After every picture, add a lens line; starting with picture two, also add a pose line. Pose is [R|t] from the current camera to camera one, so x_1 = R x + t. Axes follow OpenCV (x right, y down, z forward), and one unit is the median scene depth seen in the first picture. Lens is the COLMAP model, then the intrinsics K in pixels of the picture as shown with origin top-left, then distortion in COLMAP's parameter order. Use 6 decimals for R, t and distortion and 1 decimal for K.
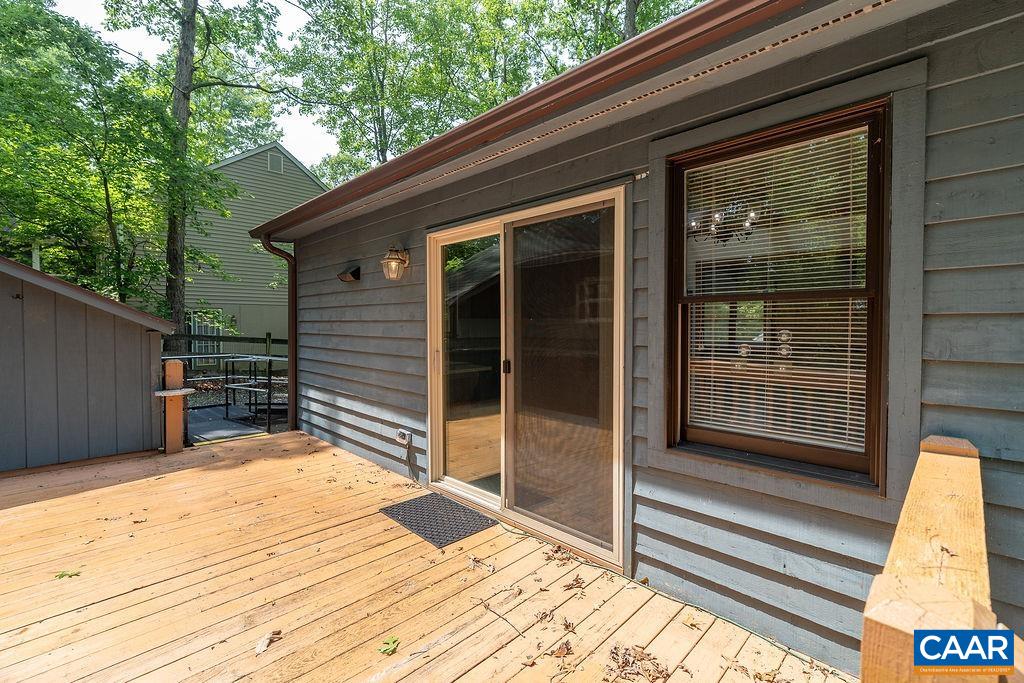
lens RADIAL K [[461.2, 0, 517.9], [0, 461.2, 337.1], [0, 0, 1]] dist [-0.008384, 0.003051]
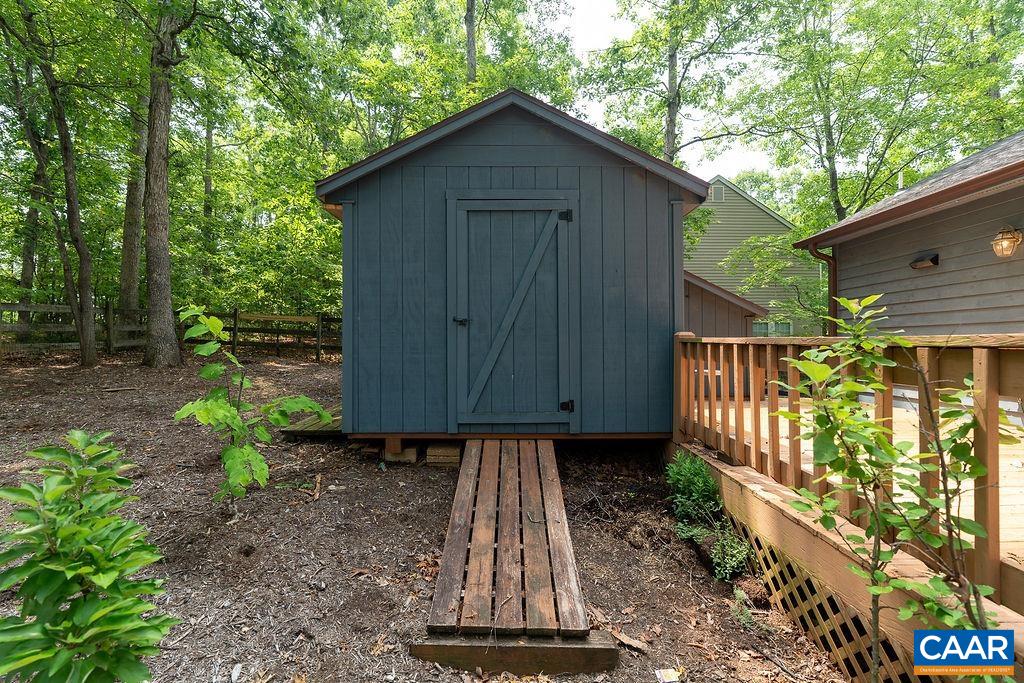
lens RADIAL K [[461.2, 0, 504.1], [0, 461.2, 336.9], [0, 0, 1]] dist [-0.008384, 0.003051]
pose [[0.704971, -0.018000, -0.709008, -0.234365], [-0.016763, 0.998976, -0.042028, 0.103995], [0.709038, 0.041514, 0.703947, -0.497654]]
